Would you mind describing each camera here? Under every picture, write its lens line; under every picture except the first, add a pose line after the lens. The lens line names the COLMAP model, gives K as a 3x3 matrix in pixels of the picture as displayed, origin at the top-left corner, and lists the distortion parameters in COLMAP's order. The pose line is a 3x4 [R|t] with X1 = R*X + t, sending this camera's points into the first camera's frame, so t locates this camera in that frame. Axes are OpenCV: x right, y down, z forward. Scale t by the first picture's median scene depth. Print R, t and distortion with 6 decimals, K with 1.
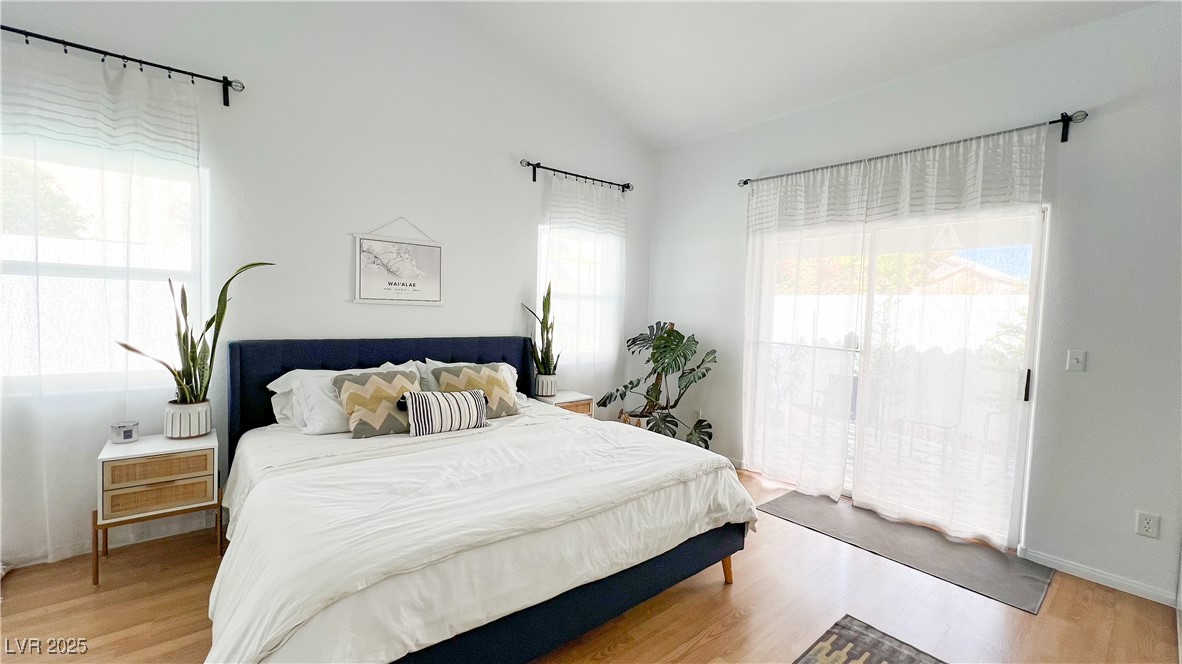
lens RADIAL K [[474.8, 0, 591.0], [0, 474.8, 332.0], [0, 0, 1]] dist [-0.002554, -0.000199]
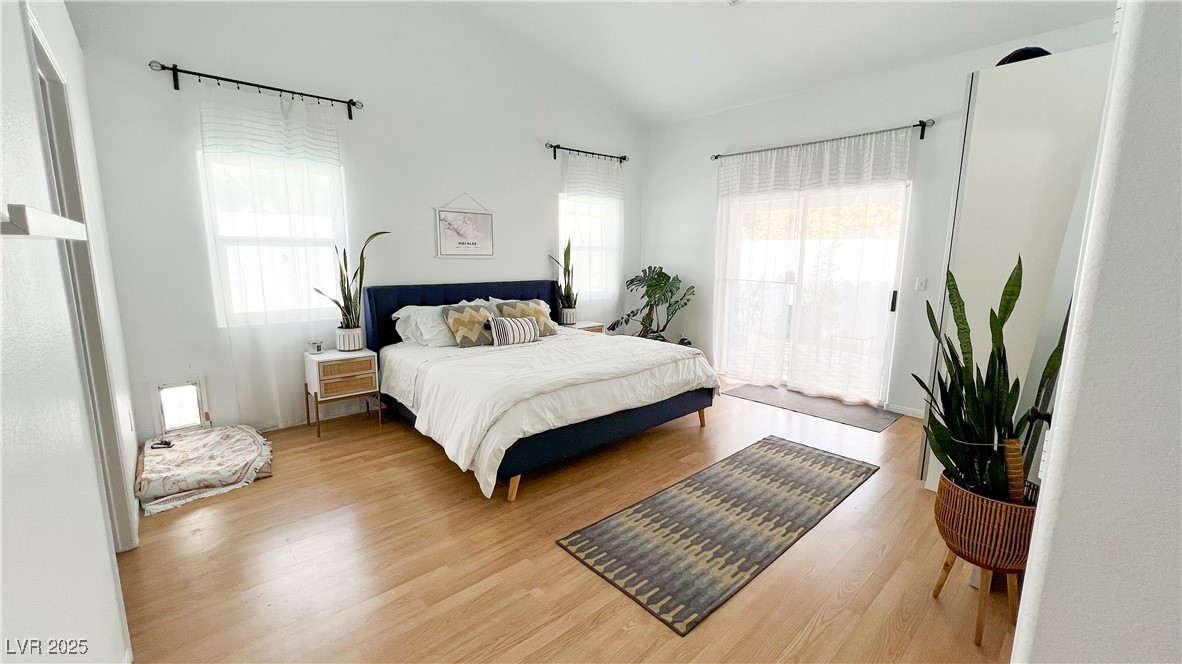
lens RADIAL K [[474.8, 0, 591.0], [0, 474.8, 332.0], [0, 0, 1]] dist [-0.002554, -0.000199]
pose [[0.998543, -0.032244, 0.043259, -0.110870], [0.027221, 0.993328, 0.112068, 0.009927], [-0.046583, -0.110727, 0.992759, -0.408382]]
